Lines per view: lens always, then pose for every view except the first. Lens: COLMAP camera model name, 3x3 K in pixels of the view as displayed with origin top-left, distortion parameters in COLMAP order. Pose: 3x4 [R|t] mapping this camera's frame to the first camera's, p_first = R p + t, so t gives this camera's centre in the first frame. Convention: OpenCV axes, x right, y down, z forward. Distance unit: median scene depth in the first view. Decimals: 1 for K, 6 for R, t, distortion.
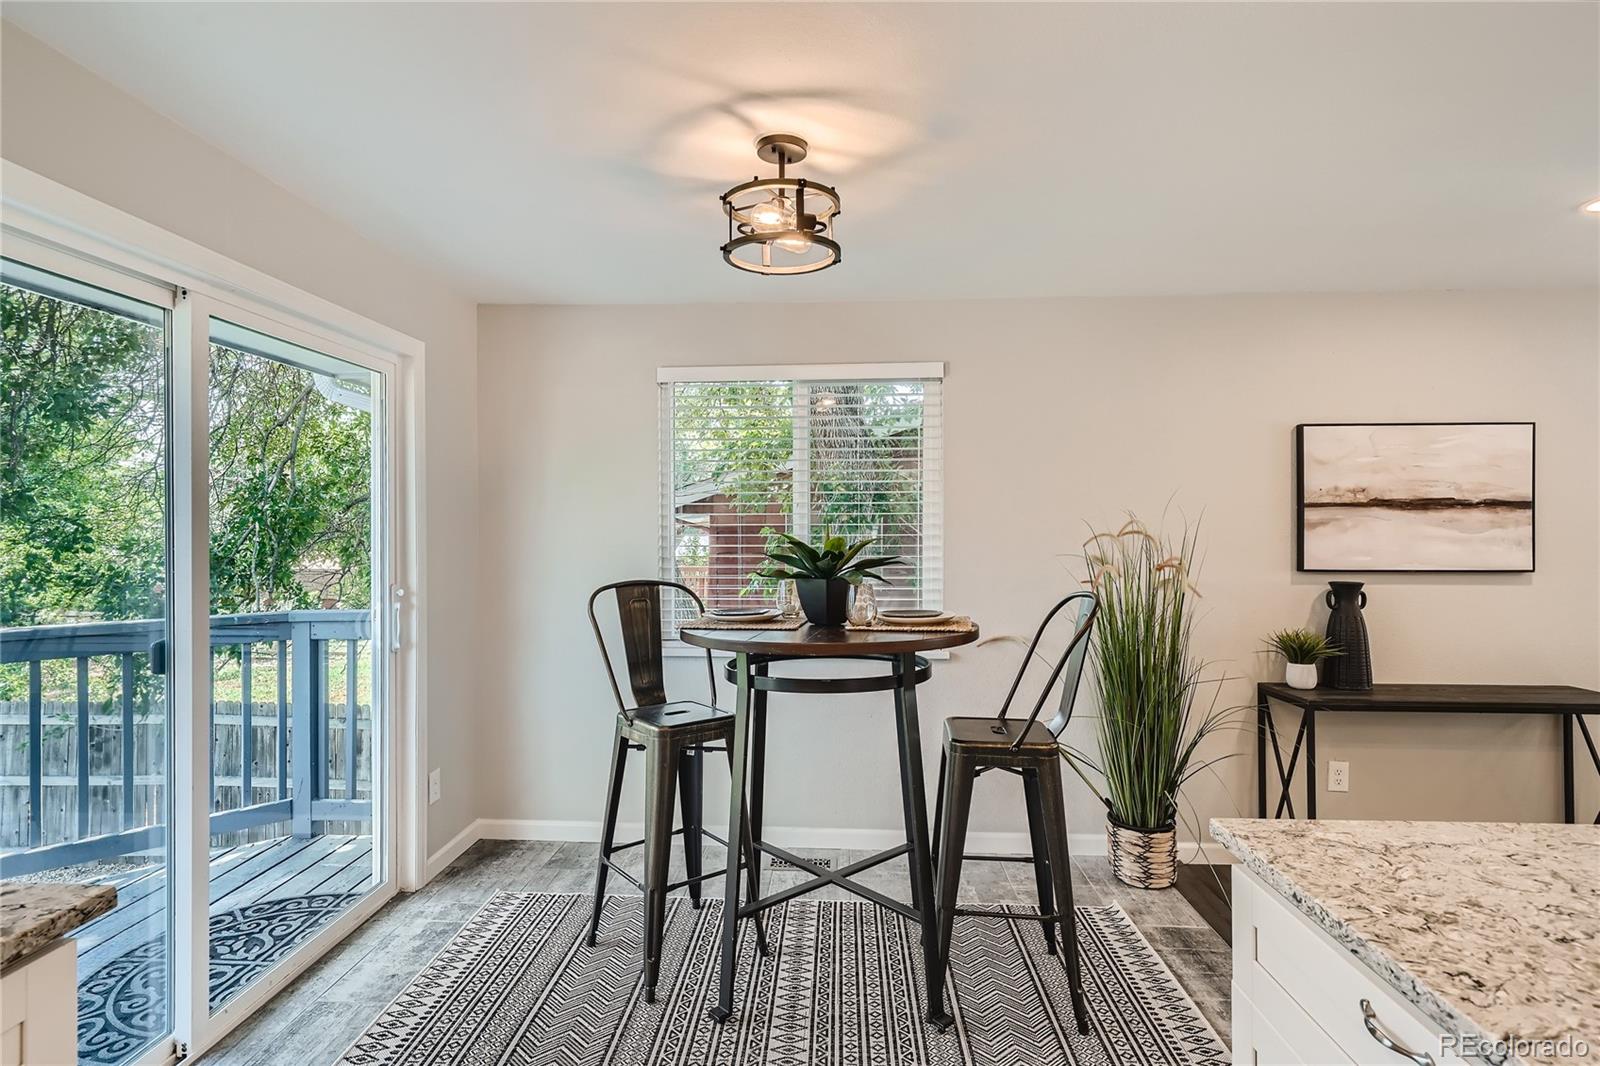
lens RADIAL K [[888.9, 0, 794.4], [0, 888.9, 527.7], [0, 0, 1]] dist [0.001967, 0.000096]
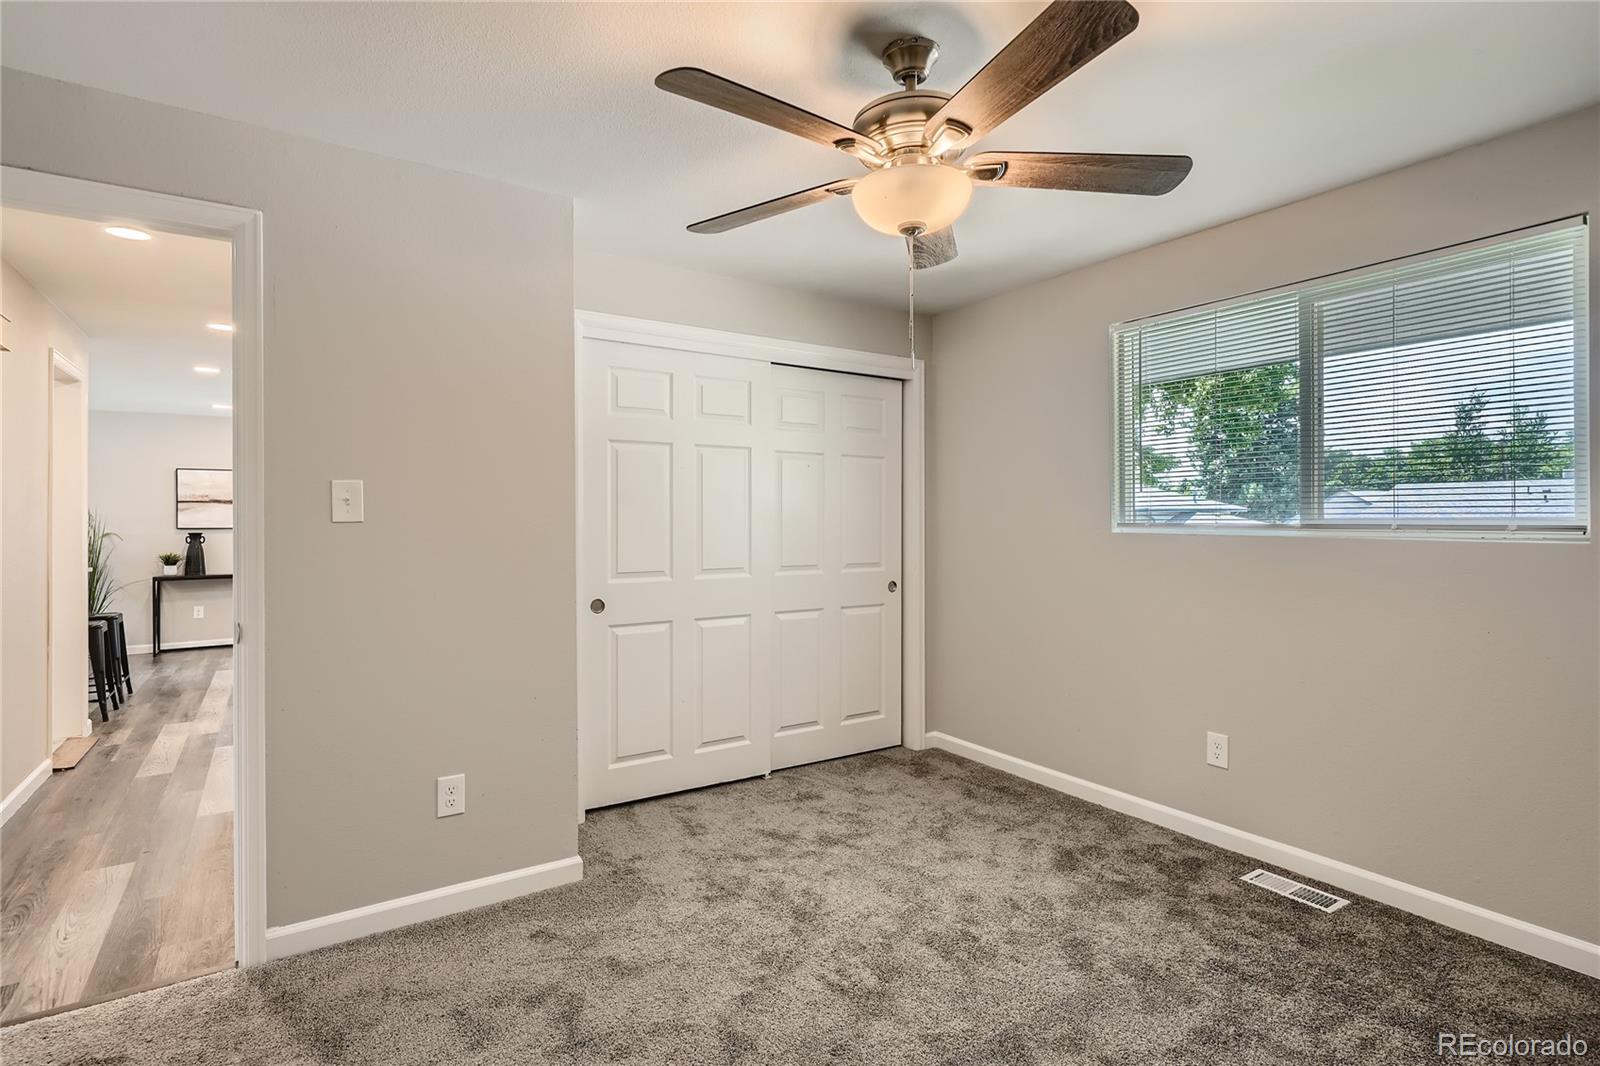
lens RADIAL K [[796.0, 0, 796.6], [0, 796.0, 524.9], [0, 0, 1]] dist [-0.001170, 0.003828]
pose [[0.803151, -0.003235, 0.595767, 0.639359], [0.003297, 0.999994, 0.000985, 0.042347], [-0.595767, 0.001173, 0.803157, -1.776969]]
